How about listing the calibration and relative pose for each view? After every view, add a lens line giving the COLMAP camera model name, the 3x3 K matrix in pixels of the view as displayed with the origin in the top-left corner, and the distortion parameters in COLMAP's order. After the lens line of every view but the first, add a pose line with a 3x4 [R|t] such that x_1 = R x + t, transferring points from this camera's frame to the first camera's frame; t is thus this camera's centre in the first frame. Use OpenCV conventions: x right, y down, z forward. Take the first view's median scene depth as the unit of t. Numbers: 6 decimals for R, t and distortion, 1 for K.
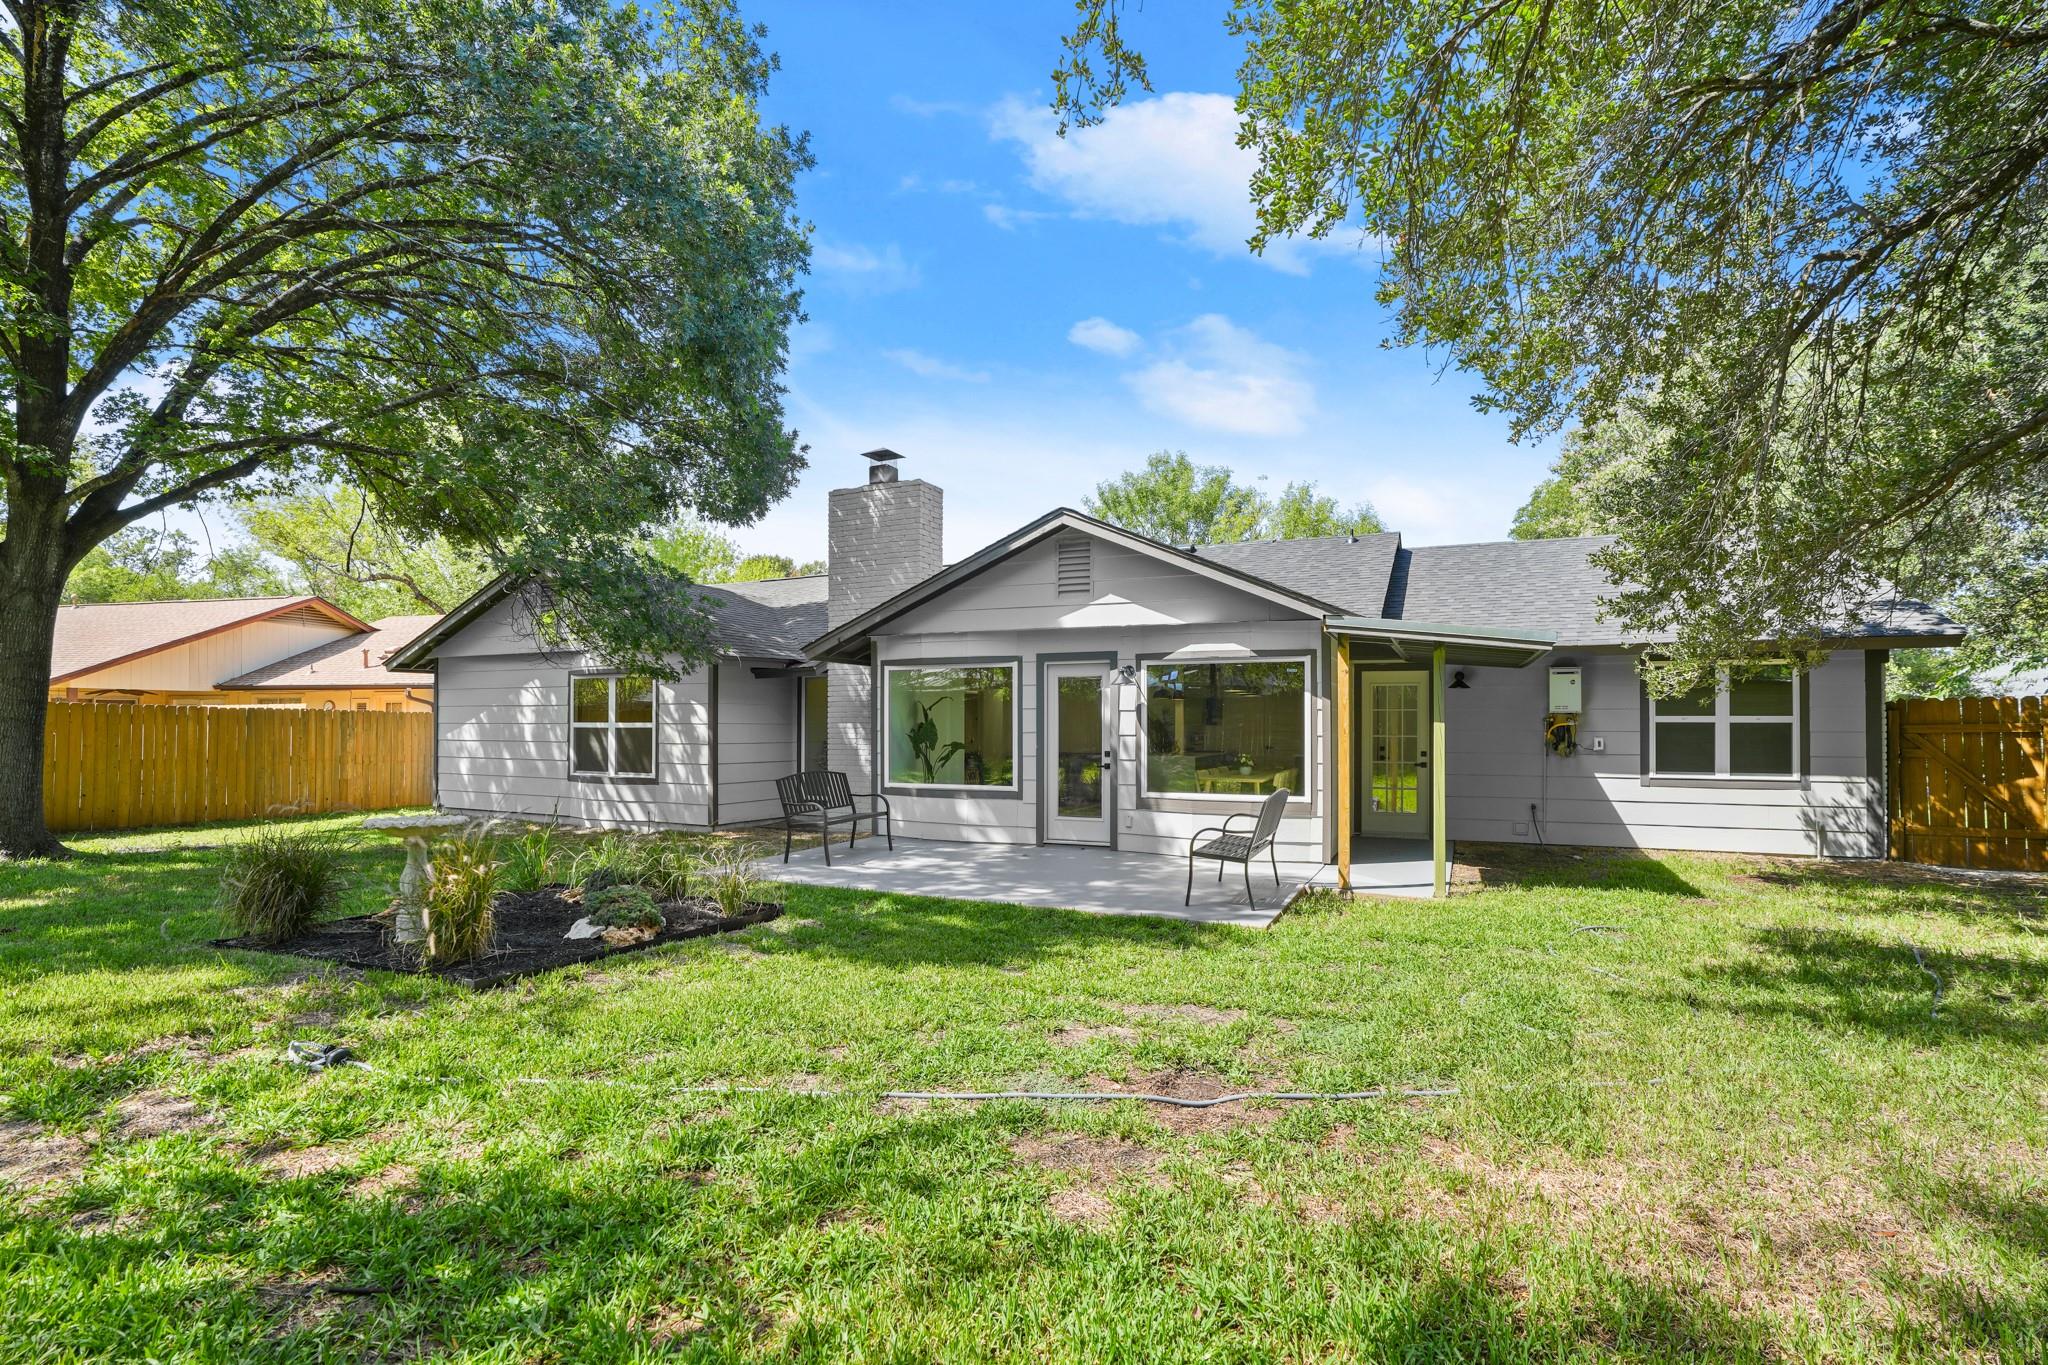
lens RADIAL K [[930.6, 0, 1029.5], [0, 930.6, 699.4], [0, 0, 1]] dist [-0.009475, 0.001602]
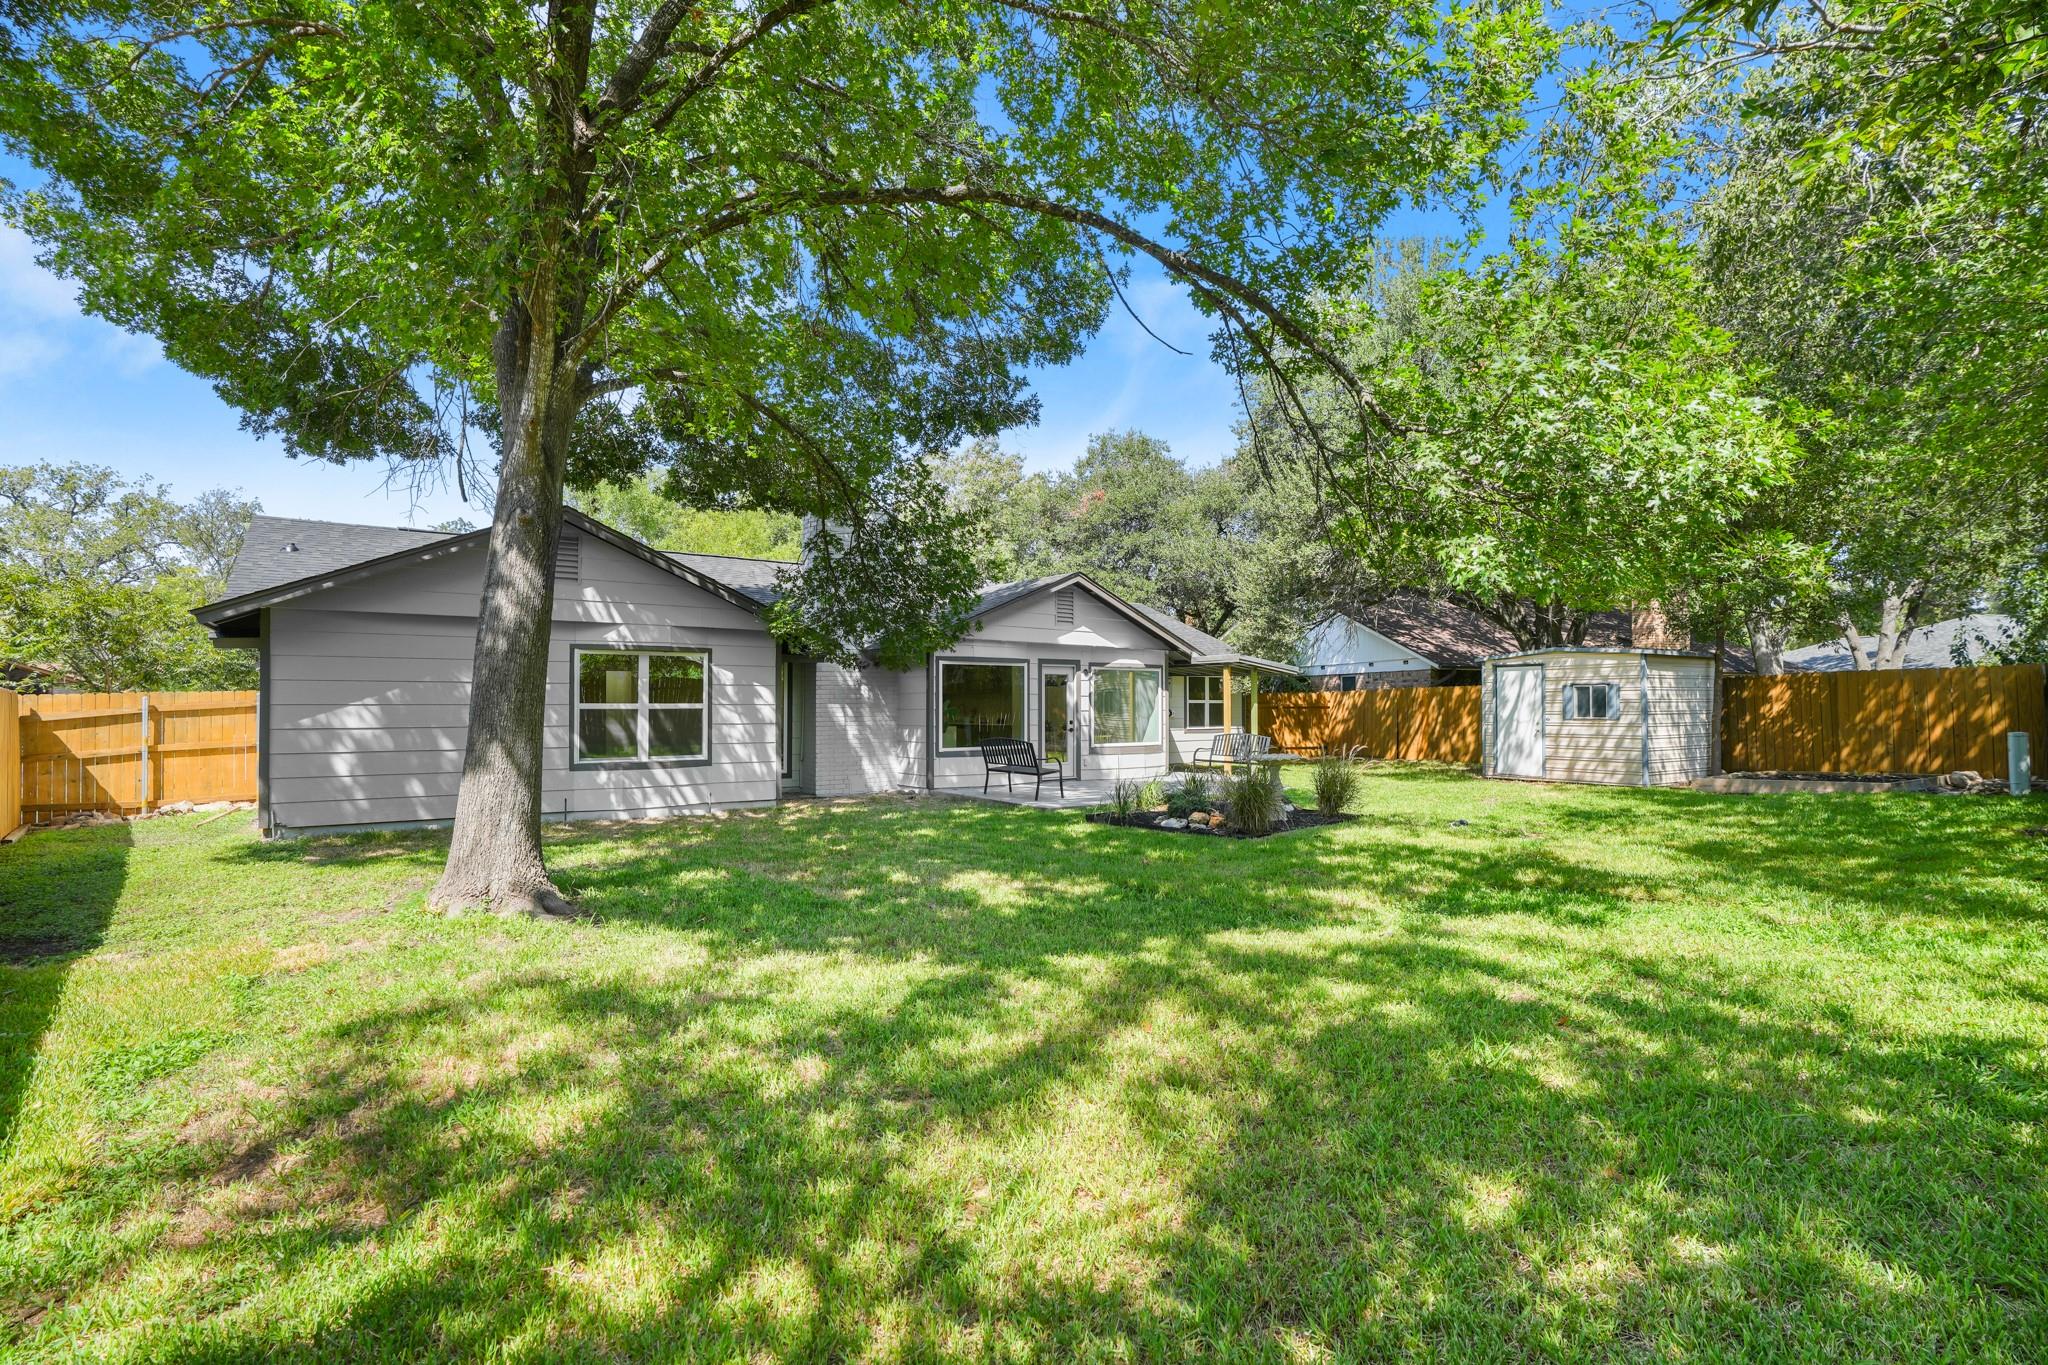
lens RADIAL K [[930.6, 0, 1032.2], [0, 930.6, 670.0], [0, 0, 1]] dist [-0.009475, 0.001602]
pose [[0.477464, 0.033383, 0.878017, -1.357000], [-0.017925, 0.999440, -0.028253, 0.013695], [-0.878468, -0.002248, 0.477795, 0.271188]]
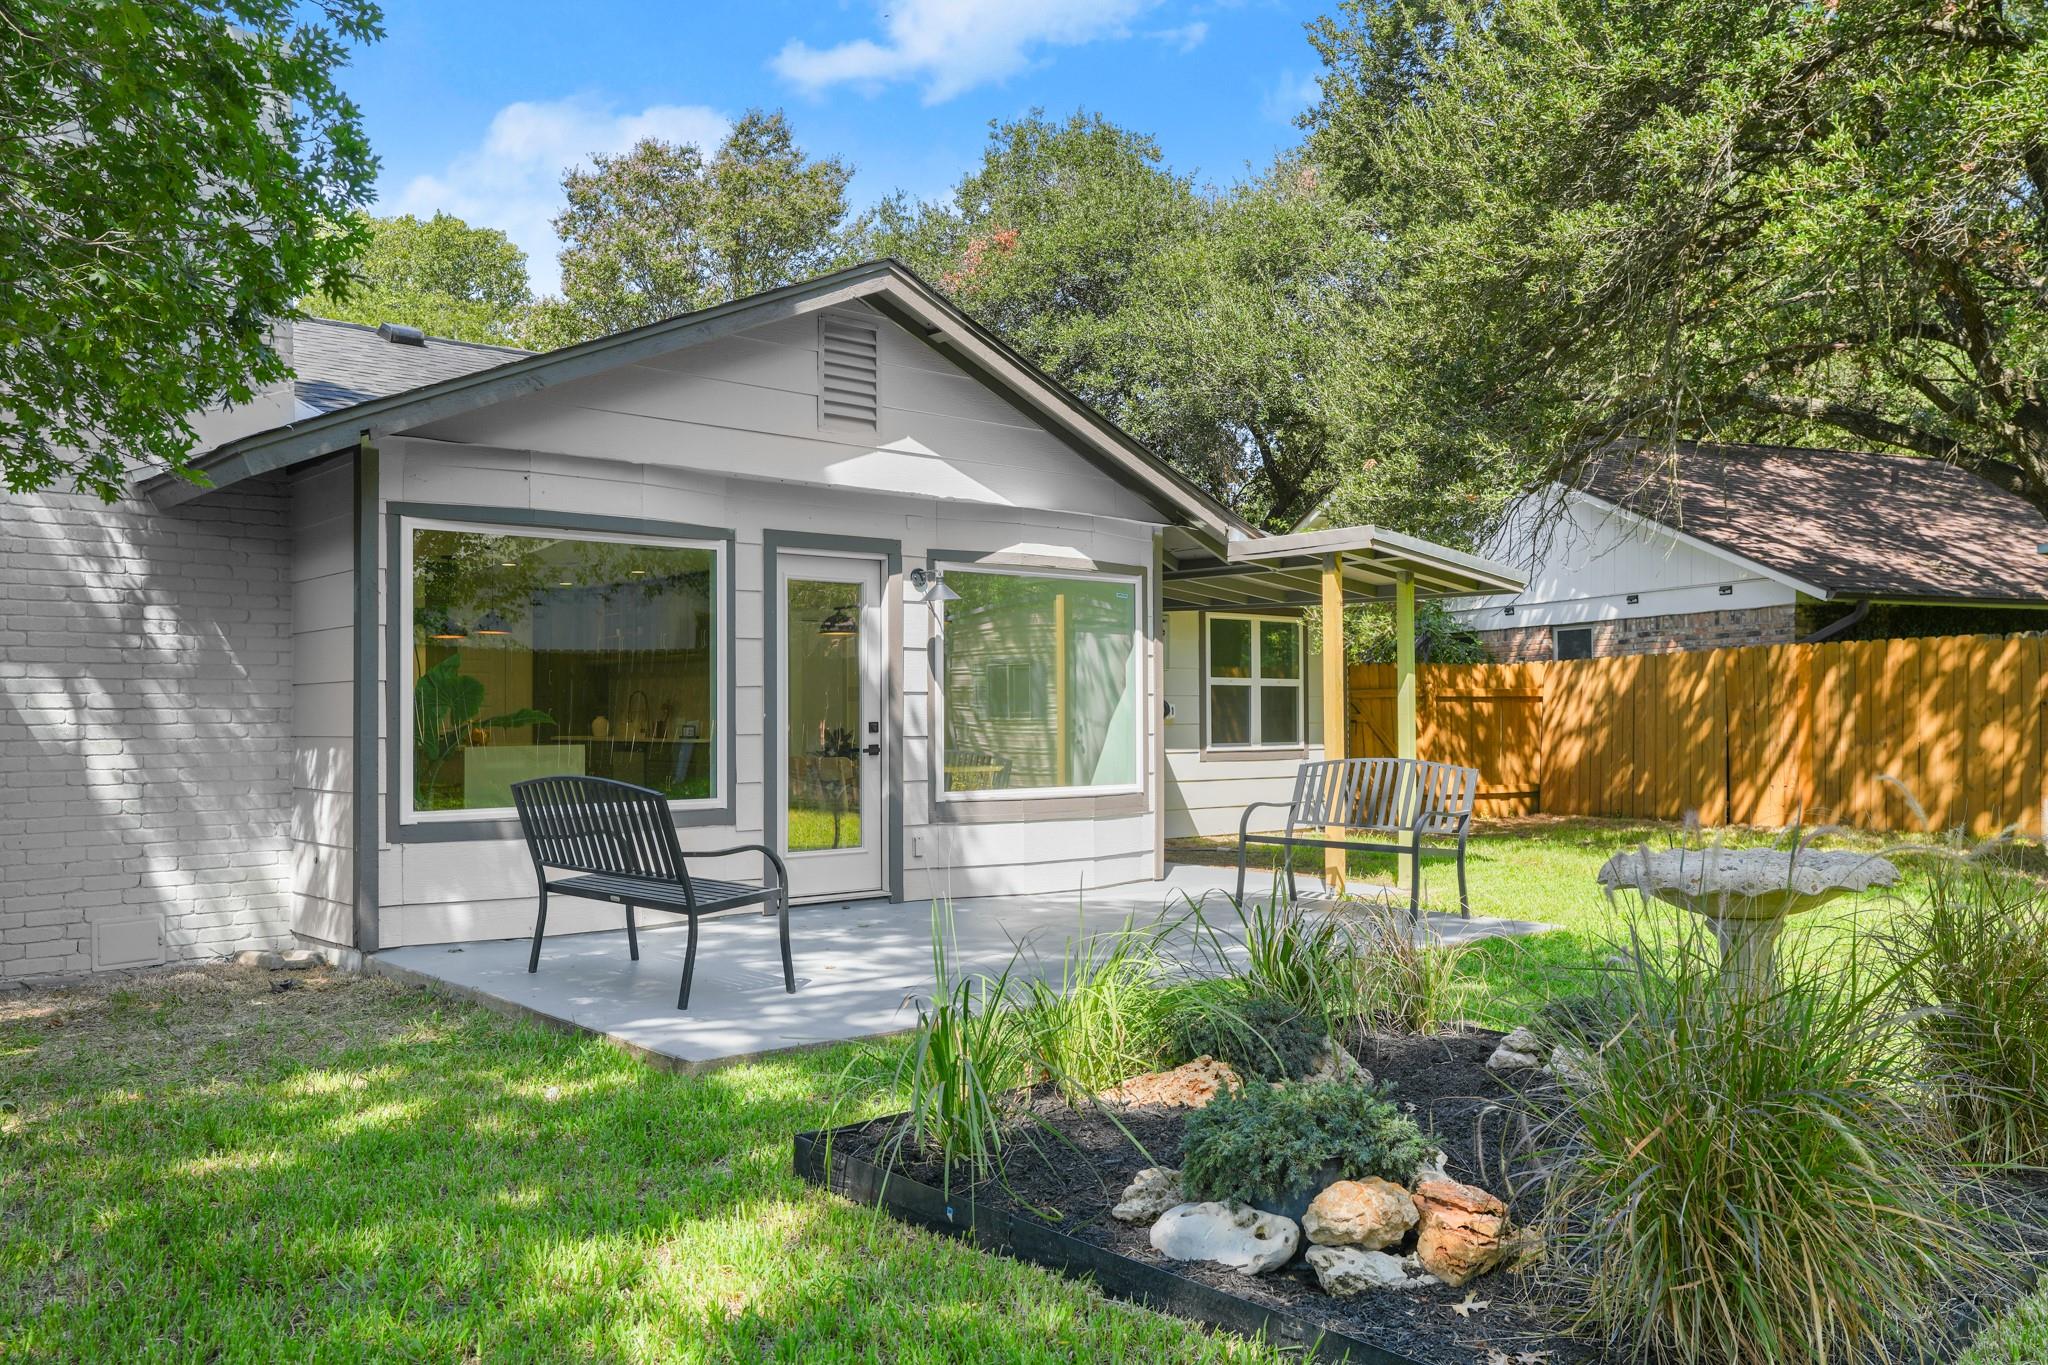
lens RADIAL K [[1676.4, 0, 1025.8], [0, 1676.4, 684.6], [0, 0, 1]] dist [0.086764, 0.005220]
pose [[0.415445, 0.016229, 0.909474, -0.751434], [-0.013797, 0.999838, -0.011539, 0.042381], [-0.909514, -0.007754, 0.415601, 0.500596]]
